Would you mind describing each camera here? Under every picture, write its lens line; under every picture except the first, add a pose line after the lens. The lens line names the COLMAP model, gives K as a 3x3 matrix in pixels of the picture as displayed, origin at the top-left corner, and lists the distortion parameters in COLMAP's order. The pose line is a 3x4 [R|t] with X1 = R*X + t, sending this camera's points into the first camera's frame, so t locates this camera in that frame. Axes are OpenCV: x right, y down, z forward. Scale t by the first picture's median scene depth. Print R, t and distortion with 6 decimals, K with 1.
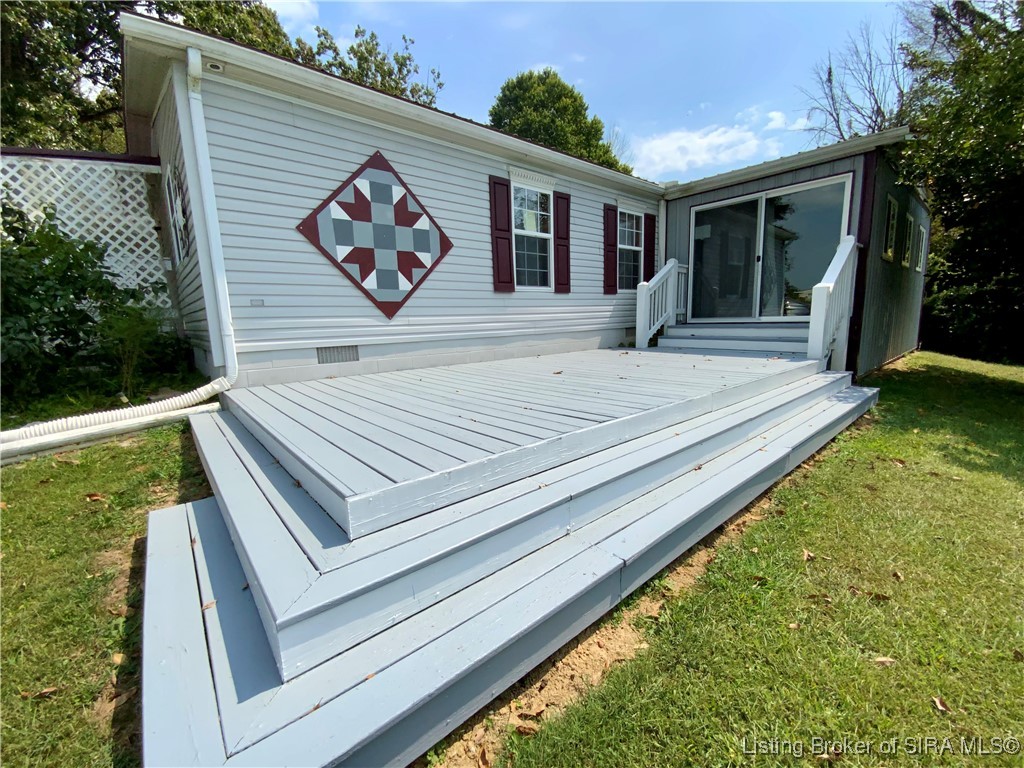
lens RADIAL K [[421.5, 0, 510.7], [0, 421.5, 390.3], [0, 0, 1]] dist [0.006795, -0.008740]
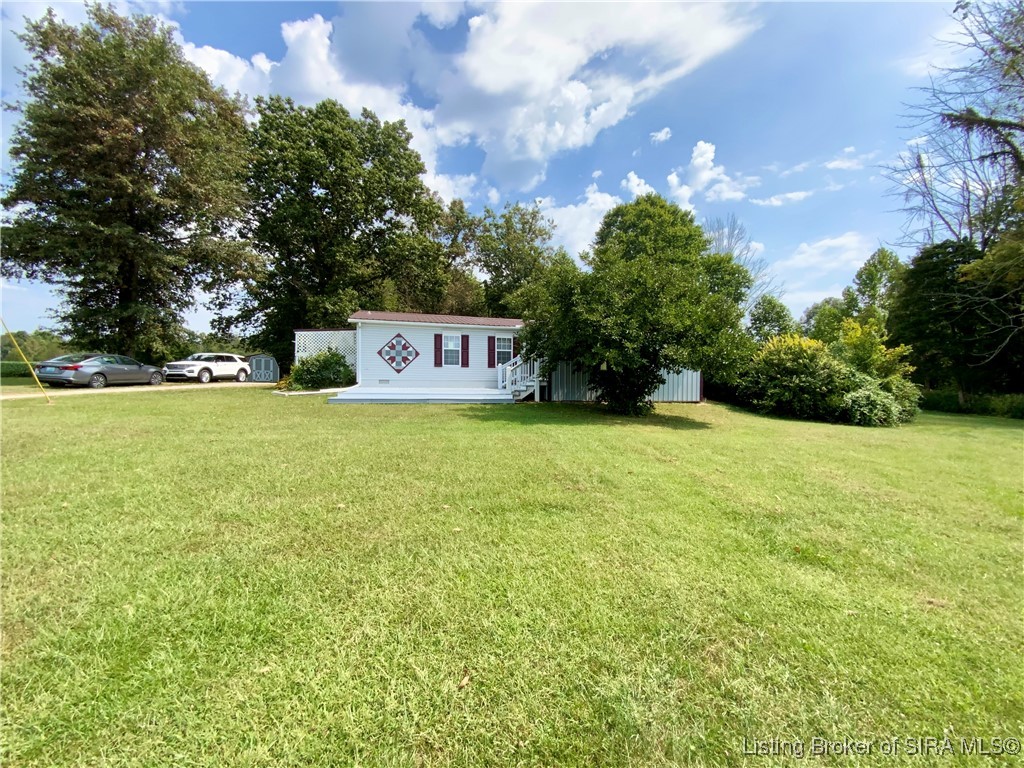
lens RADIAL K [[421.5, 0, 503.6], [0, 421.5, 394.6], [0, 0, 1]] dist [0.006795, -0.008740]
pose [[0.890746, 0.053981, -0.451284, 1.857526], [-0.113797, 0.987784, -0.106458, 0.256007], [0.440024, 0.146182, 0.886008, -1.571593]]
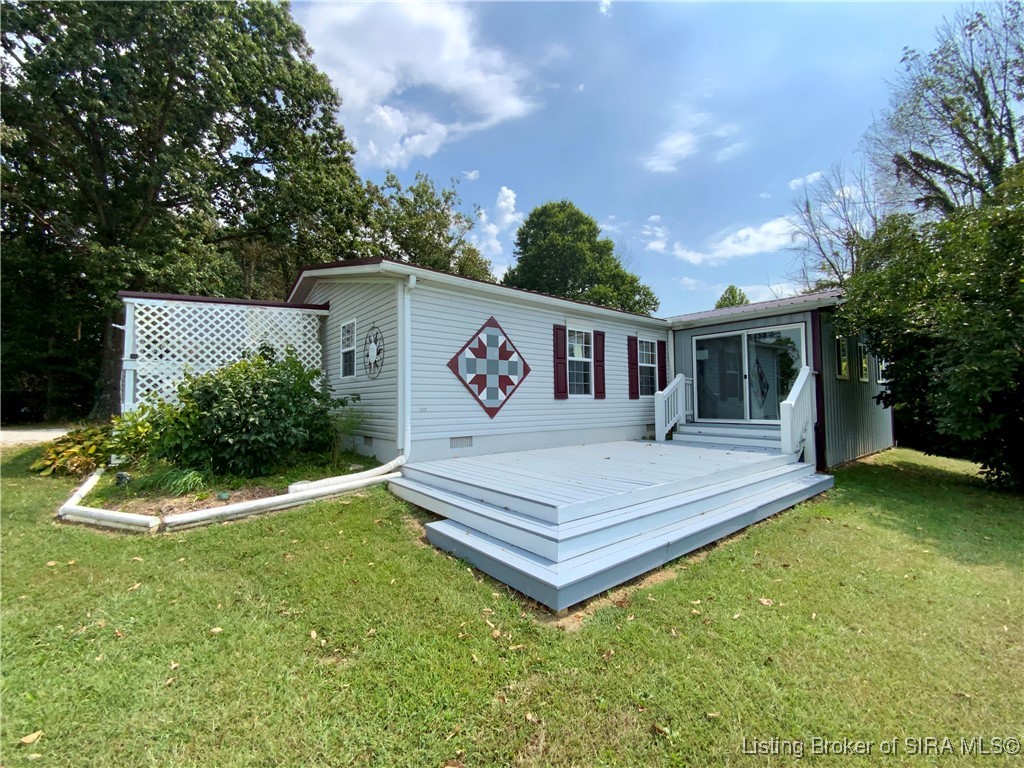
lens RADIAL K [[421.5, 0, 507.6], [0, 421.5, 386.4], [0, 0, 1]] dist [0.006795, -0.008740]
pose [[0.999218, 0.021785, -0.033006, -0.148187], [-0.028074, 0.978565, -0.204017, 0.017524], [0.027854, 0.204784, 0.978411, -0.393228]]
